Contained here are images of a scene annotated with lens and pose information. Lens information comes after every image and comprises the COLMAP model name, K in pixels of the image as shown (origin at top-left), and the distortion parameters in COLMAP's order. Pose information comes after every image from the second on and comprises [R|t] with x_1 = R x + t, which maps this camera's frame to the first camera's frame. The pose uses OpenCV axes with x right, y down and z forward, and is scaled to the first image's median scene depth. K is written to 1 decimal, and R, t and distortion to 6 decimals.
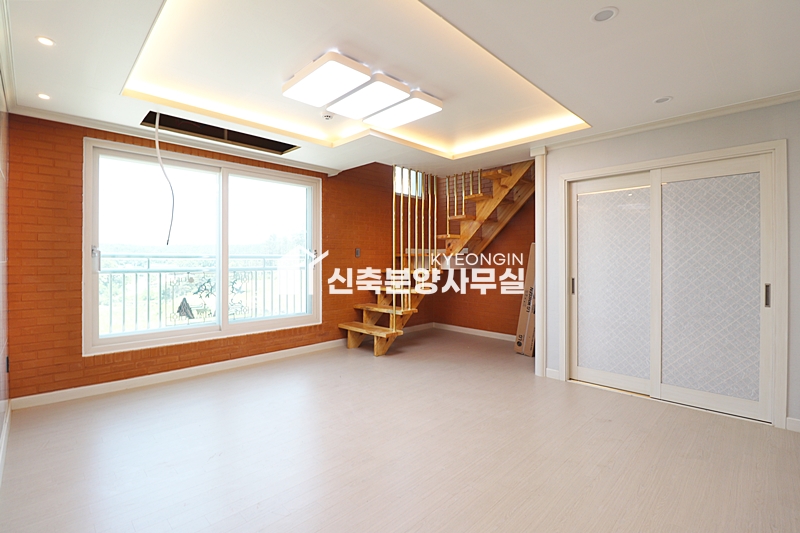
lens RADIAL K [[370.1, 0, 400.3], [0, 370.1, 259.7], [0, 0, 1]] dist [0.000279, -0.013979]
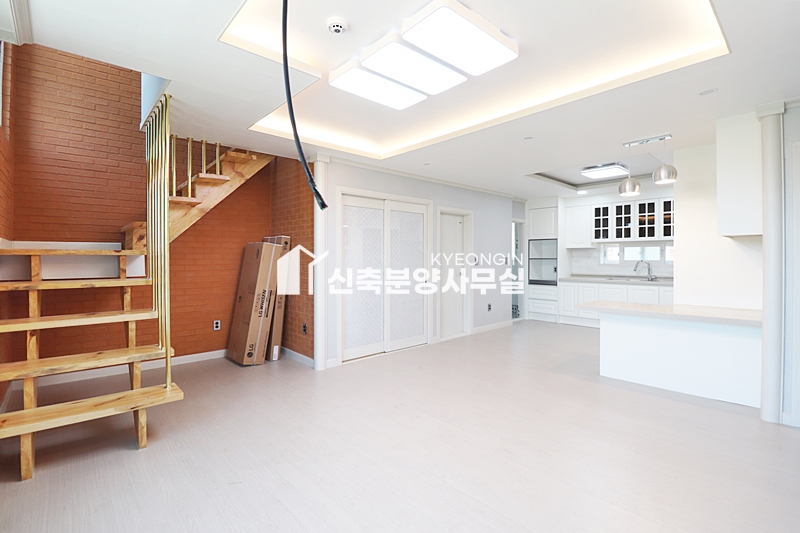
lens RADIAL K [[370.1, 0, 400.3], [0, 370.1, 259.7], [0, 0, 1]] dist [0.000279, -0.013979]
pose [[0.042653, -0.005271, 0.999076, -0.522554], [0.000825, 0.999986, 0.005240, -0.005615], [-0.999090, 0.000601, 0.042656, 0.567266]]
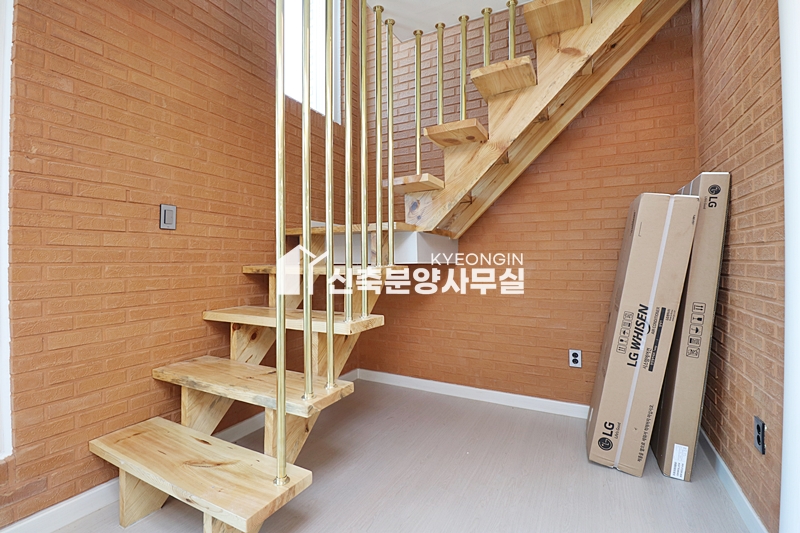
lens RADIAL K [[370.1, 0, 400.3], [0, 370.1, 259.7], [0, 0, 1]] dist [0.000279, -0.013979]
pose [[0.951899, -0.003027, 0.306397, -0.014702], [0.003819, 0.999991, -0.001985, 0.024238], [-0.306388, 0.003060, 0.951902, 0.646470]]
